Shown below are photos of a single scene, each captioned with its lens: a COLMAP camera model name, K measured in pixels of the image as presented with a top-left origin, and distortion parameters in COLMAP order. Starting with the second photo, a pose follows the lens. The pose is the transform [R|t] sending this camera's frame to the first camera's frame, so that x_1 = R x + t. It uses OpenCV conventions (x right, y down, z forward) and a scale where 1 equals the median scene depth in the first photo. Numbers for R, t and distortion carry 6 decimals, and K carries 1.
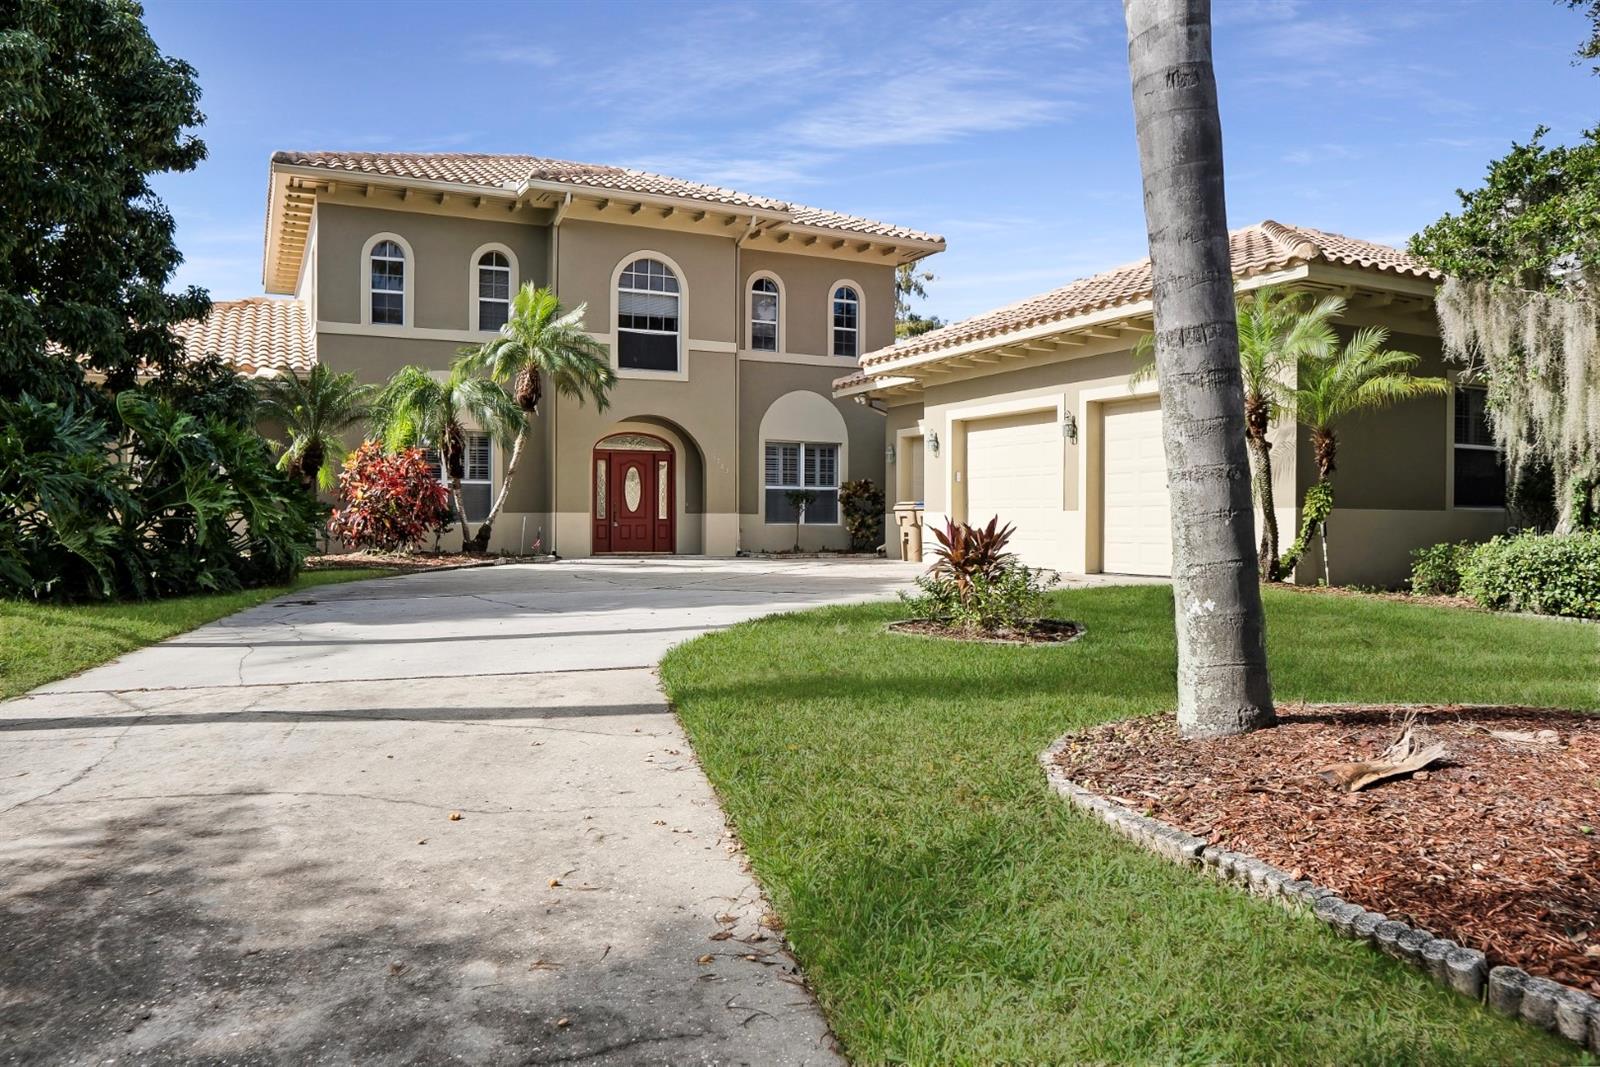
lens RADIAL K [[1184.3, 0, 800.0], [0, 1184.3, 533.5], [0, 0, 1]] dist [-0.119332, 0.089899]
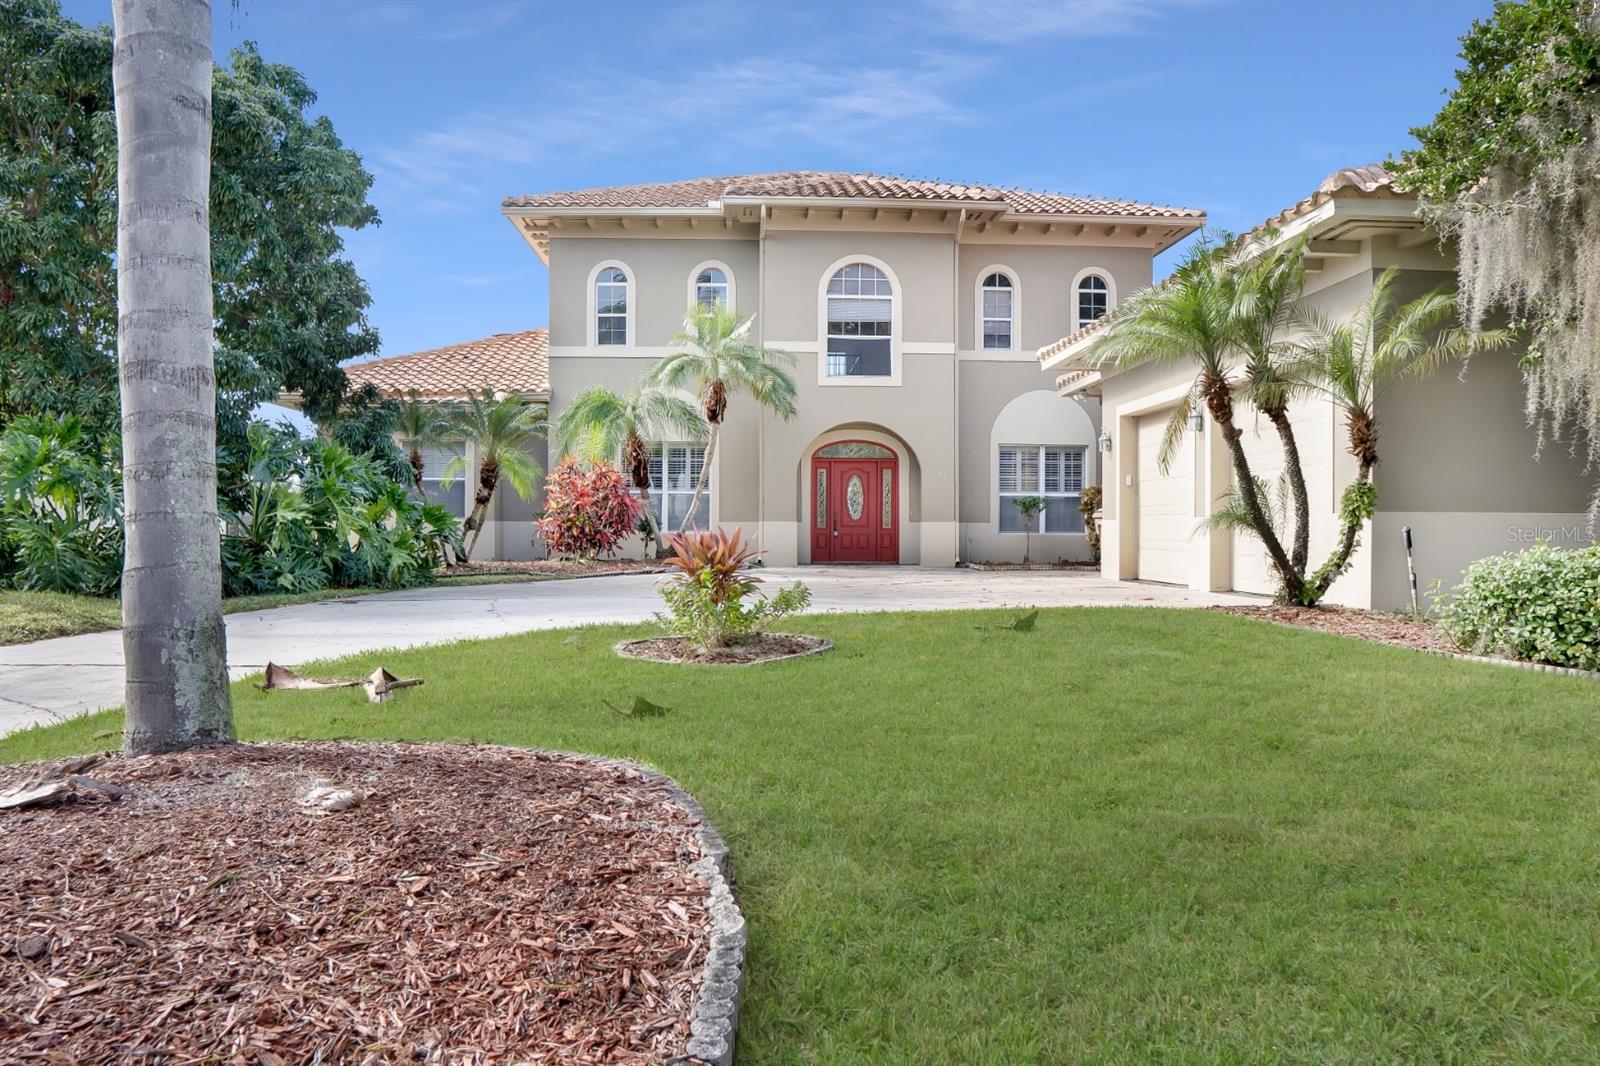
lens RADIAL K [[1195.4, 0, 758.6], [0, 1195.4, 531.7], [0, 0, 1]] dist [-0.127414, 0.092114]
pose [[0.906858, 0.000178, -0.421437, 0.217016], [-0.004312, 0.999951, -0.008855, -0.000028], [0.421415, 0.009847, 0.906815, 0.067547]]
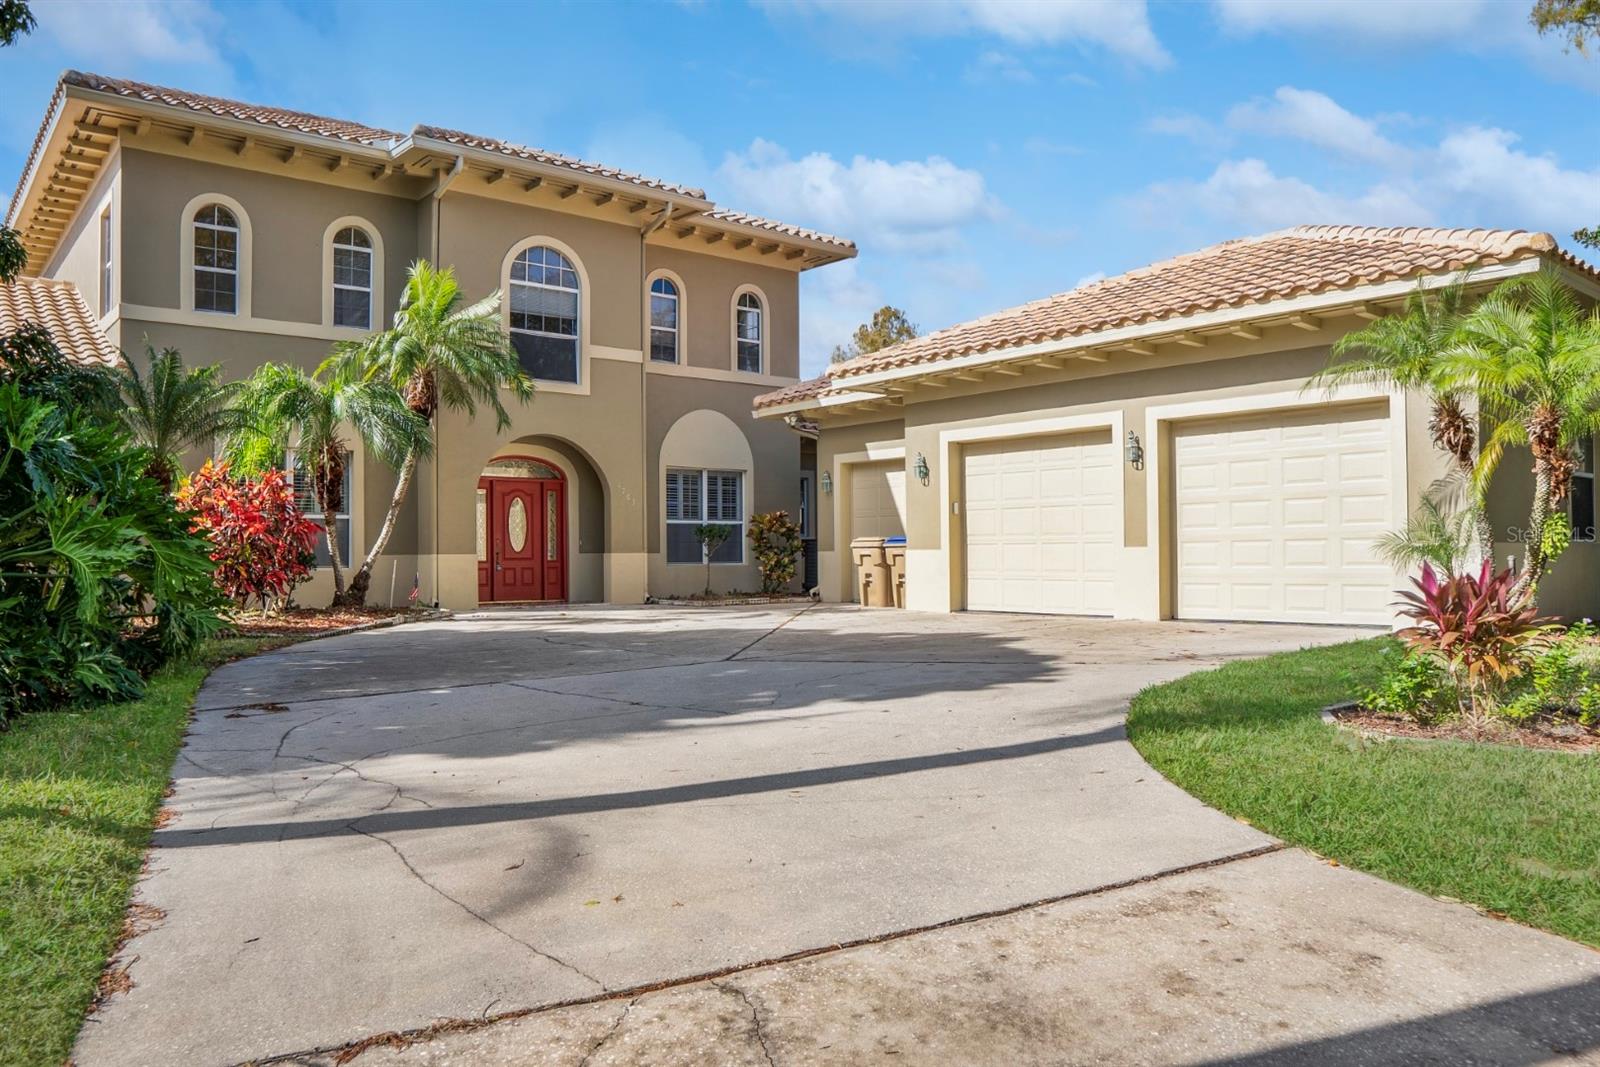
lens RADIAL K [[1184.3, 0, 800.0], [0, 1184.3, 533.5], [0, 0, 1]] dist [-0.119332, 0.089899]
pose [[0.971776, -0.006829, 0.235805, -0.151683], [0.013520, 0.999550, -0.026771, -0.007061], [-0.235516, 0.029204, 0.971432, 0.164589]]
